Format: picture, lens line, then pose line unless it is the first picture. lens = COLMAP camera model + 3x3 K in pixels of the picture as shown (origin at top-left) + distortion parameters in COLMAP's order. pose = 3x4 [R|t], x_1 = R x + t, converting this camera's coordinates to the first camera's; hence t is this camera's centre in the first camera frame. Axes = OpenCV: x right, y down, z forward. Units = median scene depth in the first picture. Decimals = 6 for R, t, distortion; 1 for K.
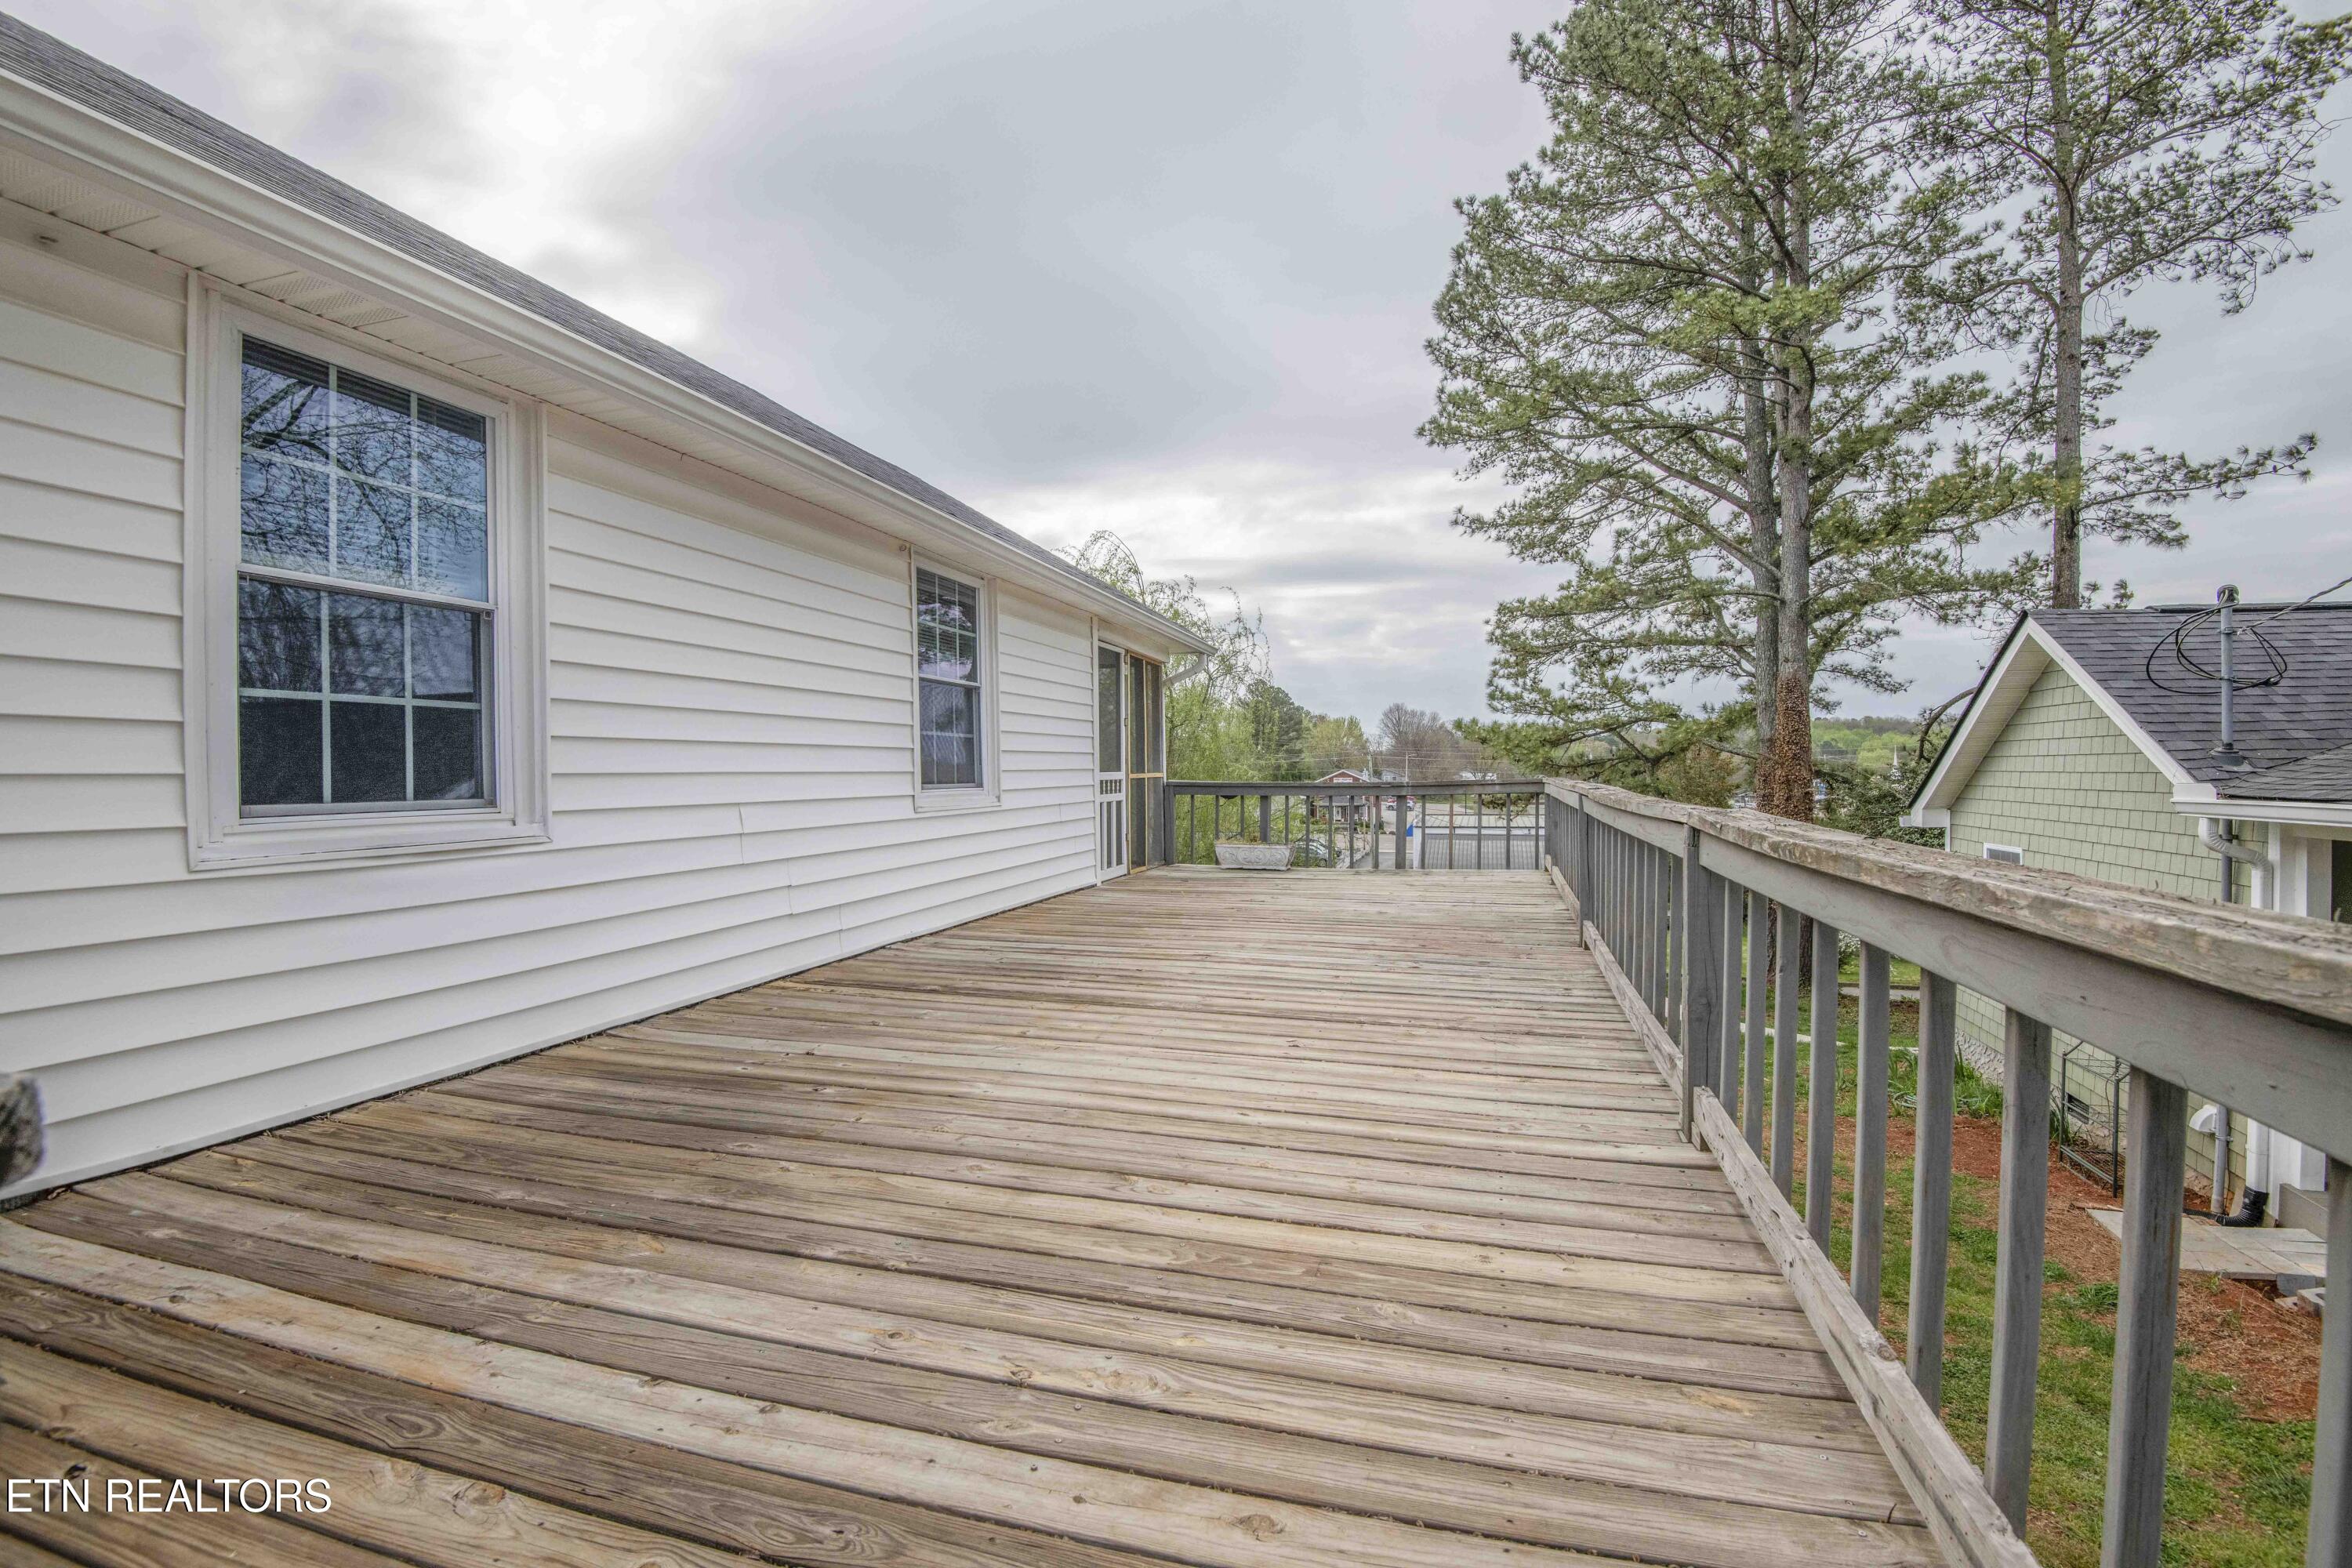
lens RADIAL K [[1086.4, 0, 1186.2], [0, 1086.4, 777.7], [0, 0, 1]] dist [-0.000979, -0.028470]
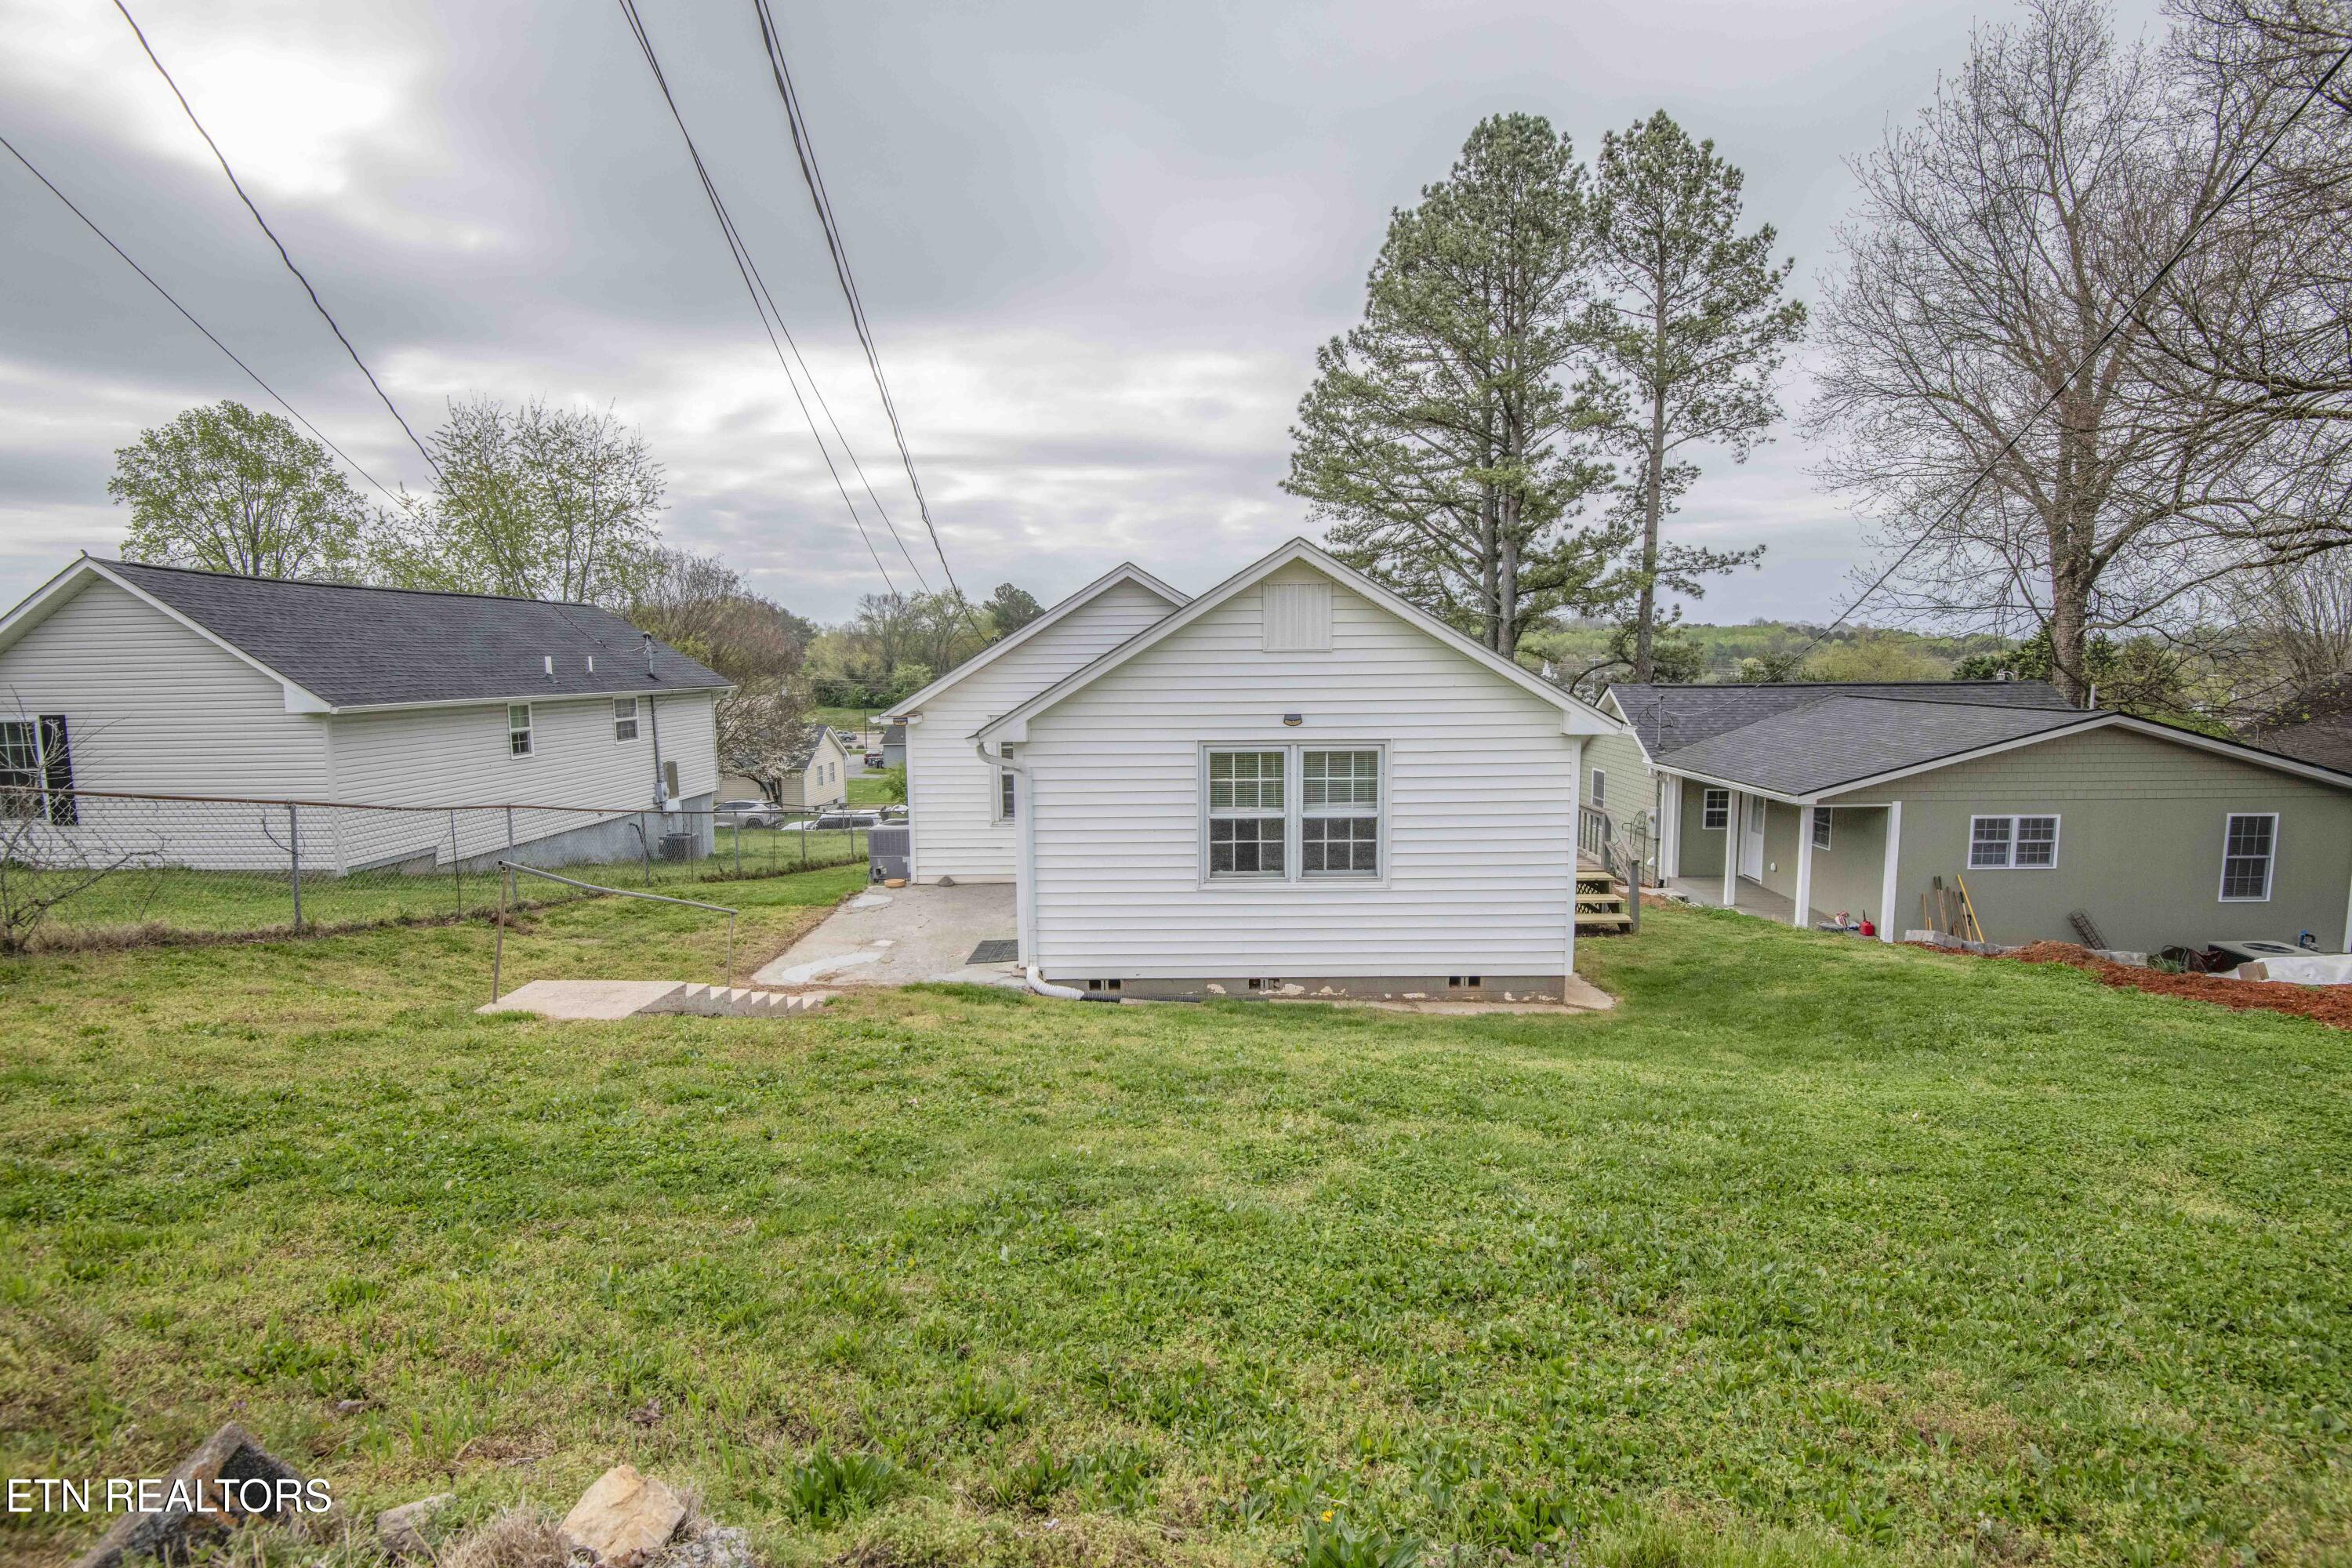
lens RADIAL K [[1086.4, 0, 1186.2], [0, 1086.4, 777.7], [0, 0, 1]] dist [-0.000979, -0.028470]
pose [[0.966317, -0.027992, 0.255826, -0.343026], [0.002909, 0.995192, 0.097902, -0.071145], [-0.257337, -0.093860, 0.961753, -0.498688]]
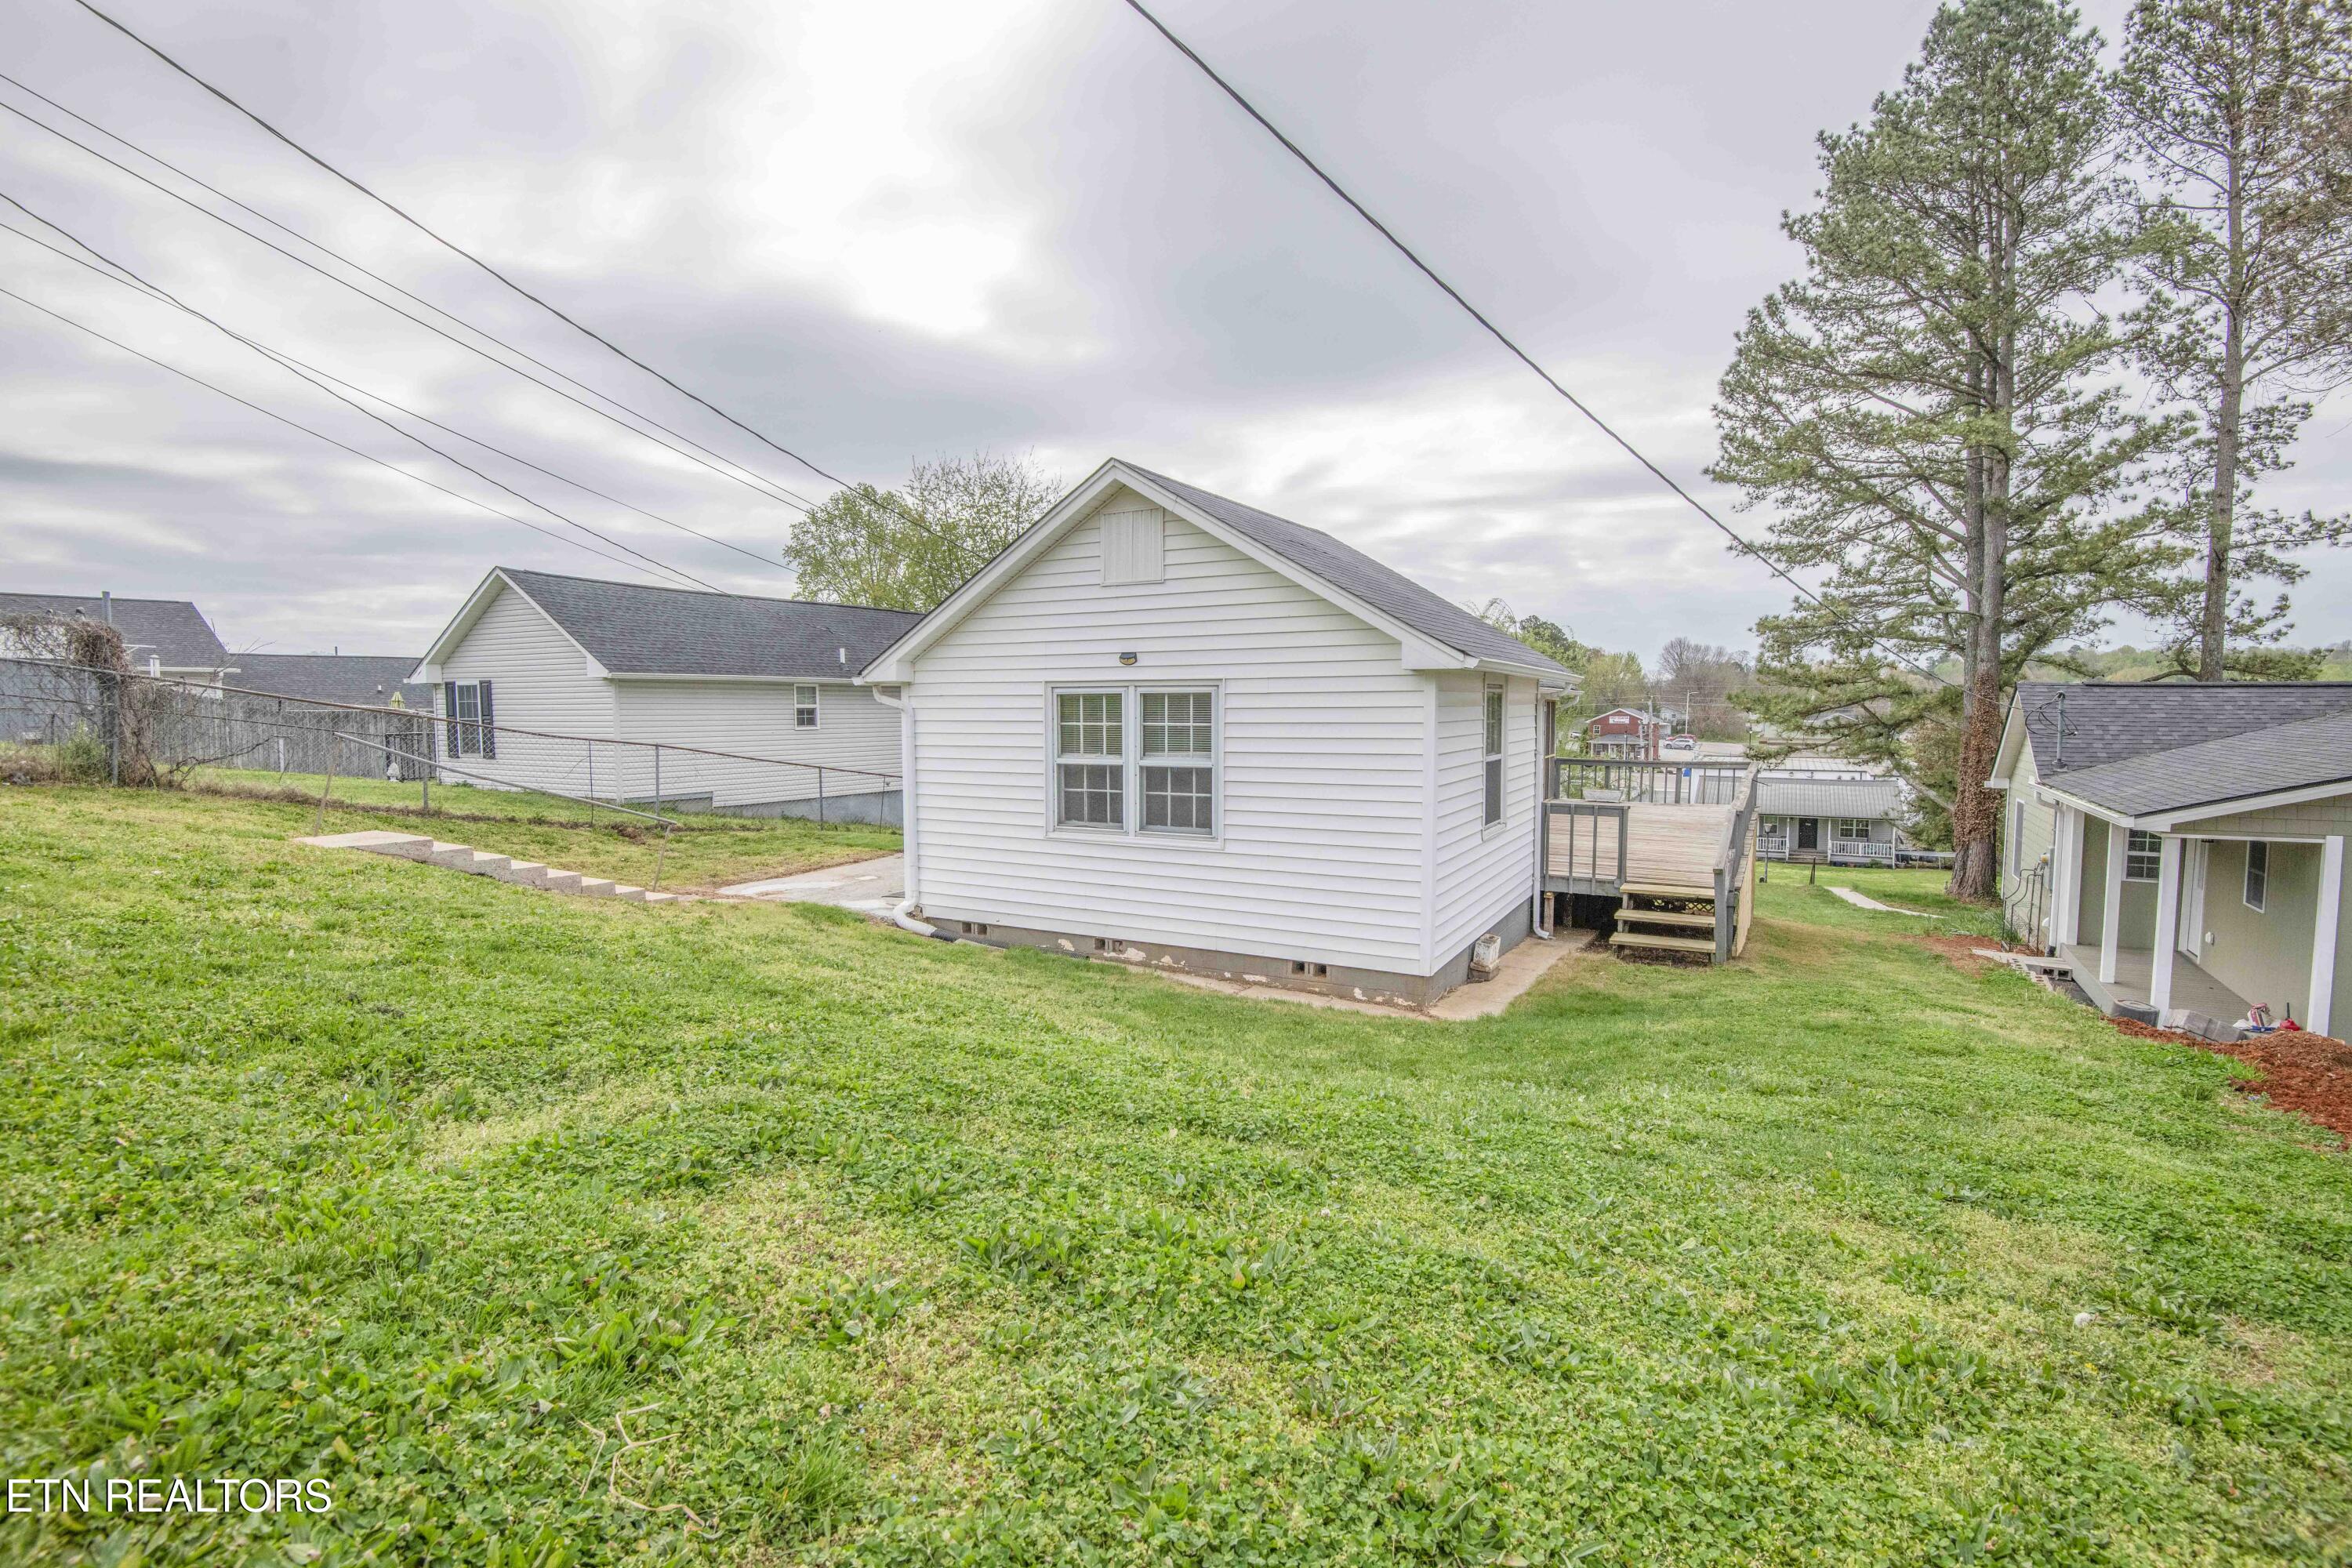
lens RADIAL K [[1090.2, 0, 1182.1], [0, 1090.2, 788.3], [0, 0, 1]] dist [-0.040117, -0.000994]
pose [[0.972177, 0.023060, -0.233110, -0.096044], [-0.005842, 0.997220, 0.074285, -0.036500], [0.234175, -0.070856, 0.969609, -0.479550]]
